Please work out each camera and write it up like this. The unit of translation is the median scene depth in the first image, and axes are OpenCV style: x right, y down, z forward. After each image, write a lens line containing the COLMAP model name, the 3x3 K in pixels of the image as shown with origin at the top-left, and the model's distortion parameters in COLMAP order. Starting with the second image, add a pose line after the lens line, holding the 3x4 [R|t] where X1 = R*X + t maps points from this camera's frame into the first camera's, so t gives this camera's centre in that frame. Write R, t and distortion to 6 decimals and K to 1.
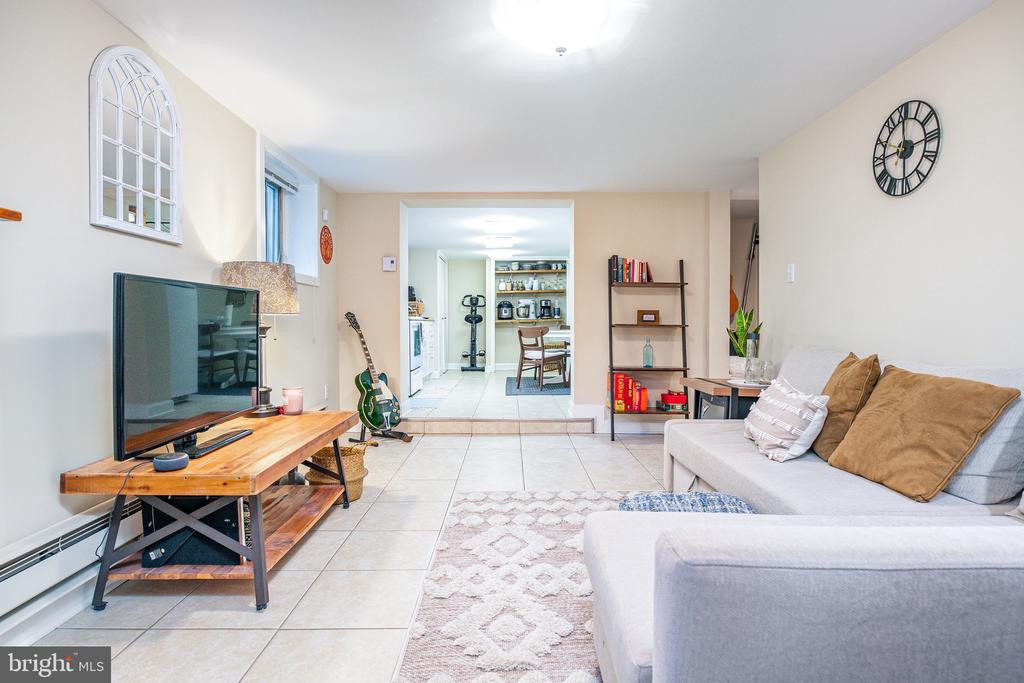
lens RADIAL K [[532.6, 0, 505.7], [0, 532.6, 328.3], [0, 0, 1]] dist [-0.001407, -0.000658]
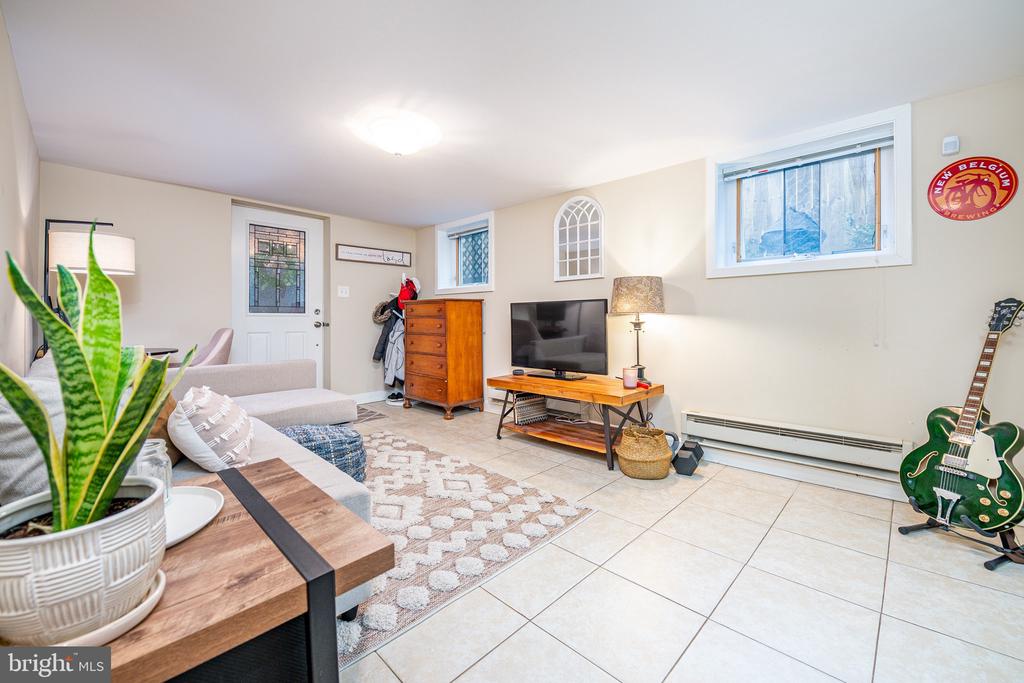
lens RADIAL K [[418.4, 0, 513.4], [0, 418.4, 317.3], [0, 0, 1]] dist [-0.000779, -0.000158]
pose [[-0.691221, -0.001004, -0.722643, 0.708670], [-0.002333, 0.999997, 0.000842, -0.021075], [0.722640, 0.002268, -0.691221, 1.937073]]
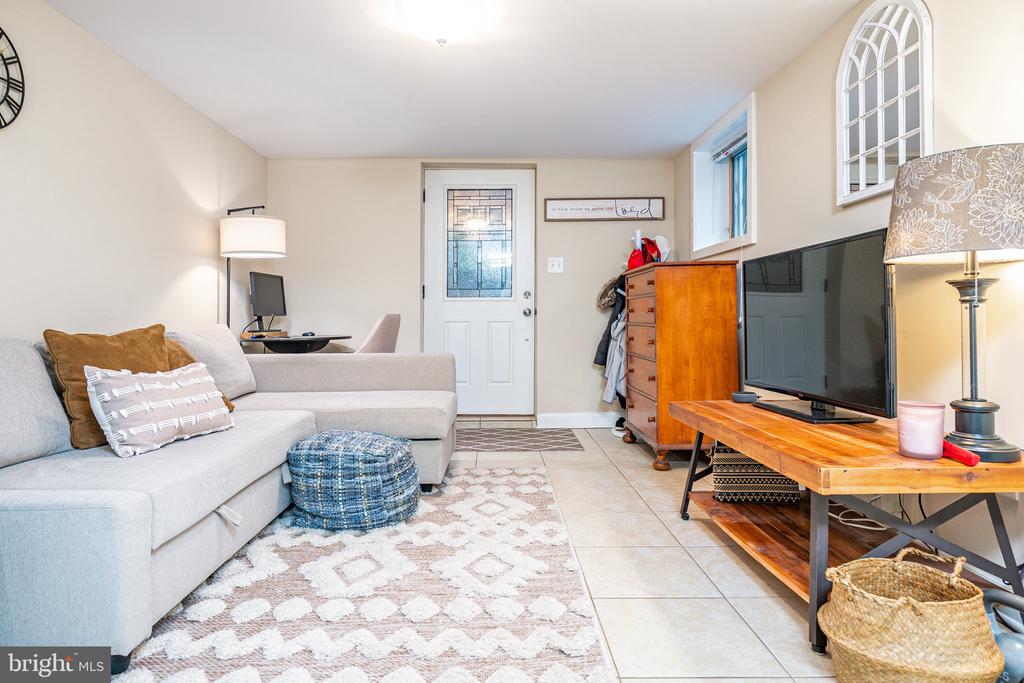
lens RADIAL K [[601.9, 0, 485.0], [0, 601.9, 310.1], [0, 0, 1]] dist [-0.003104, -0.000723]
pose [[-0.999942, 0.006486, 0.008545, 0.001461], [0.006402, 0.999931, -0.009871, 0.034166], [-0.008608, -0.009816, -0.999915, 2.005092]]
